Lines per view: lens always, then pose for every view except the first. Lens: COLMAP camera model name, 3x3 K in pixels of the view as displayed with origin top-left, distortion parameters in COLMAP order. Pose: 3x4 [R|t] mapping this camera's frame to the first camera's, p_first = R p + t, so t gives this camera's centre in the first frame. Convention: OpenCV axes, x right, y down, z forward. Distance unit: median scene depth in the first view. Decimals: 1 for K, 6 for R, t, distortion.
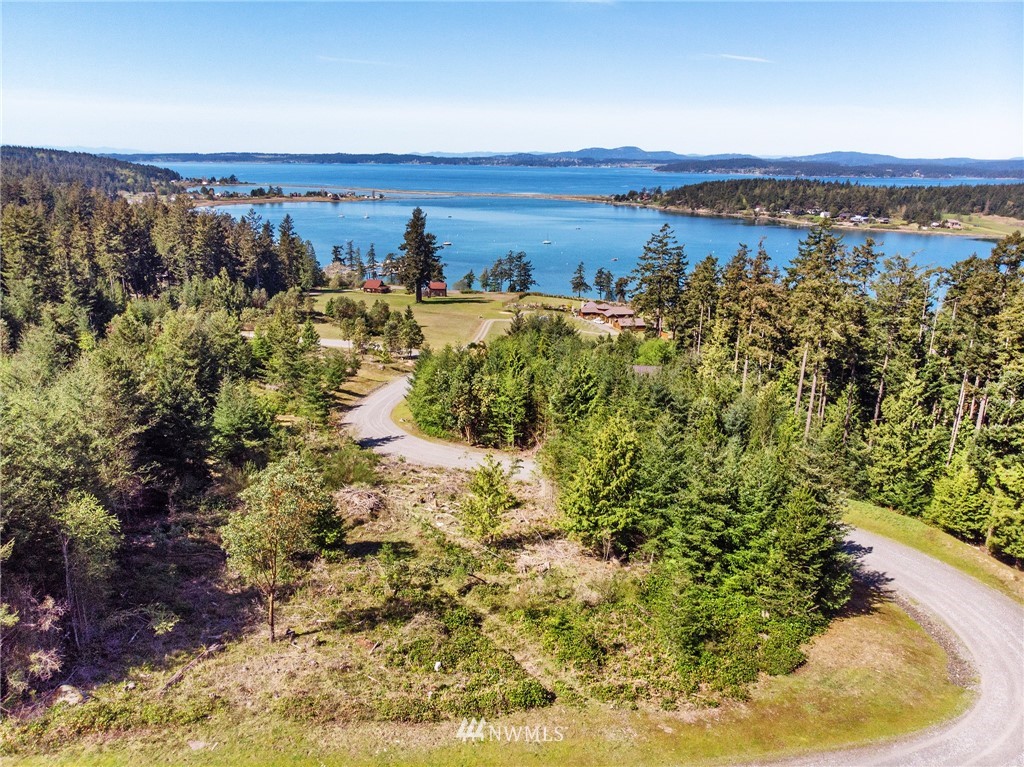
lens RADIAL K [[747.6, 0, 512.6], [0, 747.6, 377.8], [0, 0, 1]] dist [-0.008588, 0.011611]
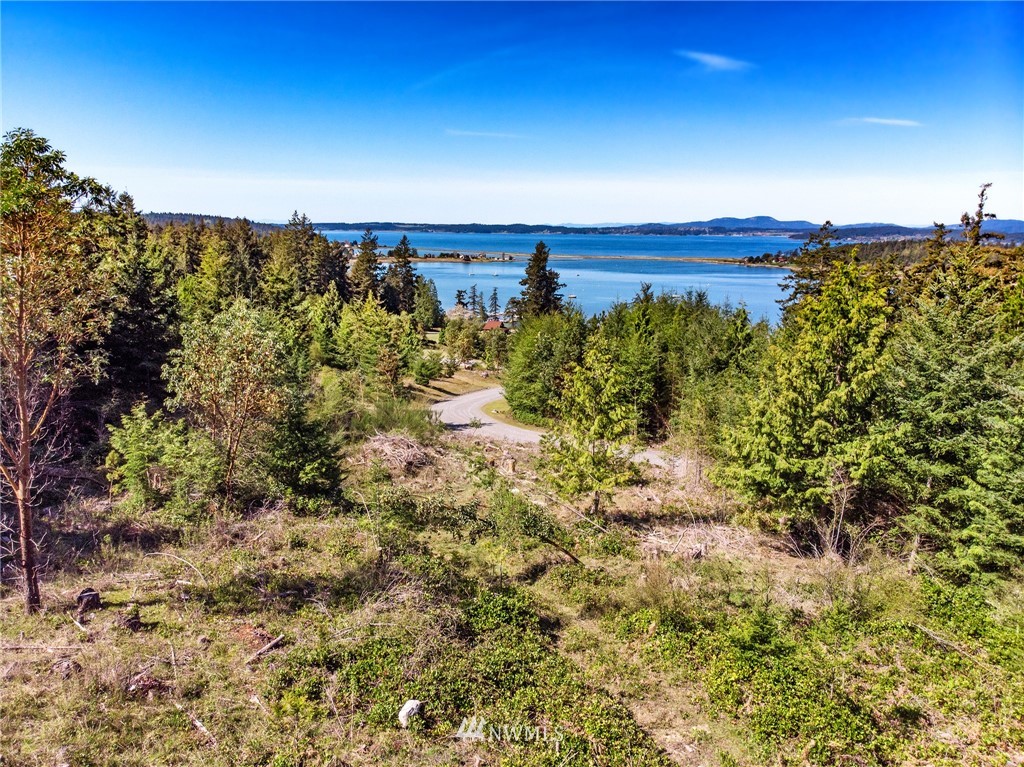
lens RADIAL K [[747.6, 0, 515.4], [0, 747.6, 379.4], [0, 0, 1]] dist [-0.008588, 0.011611]
pose [[0.986474, 0.030578, -0.161042, -0.000411], [-0.044189, 0.995683, -0.081627, 0.120312], [0.157851, 0.087639, 0.983566, 0.304452]]
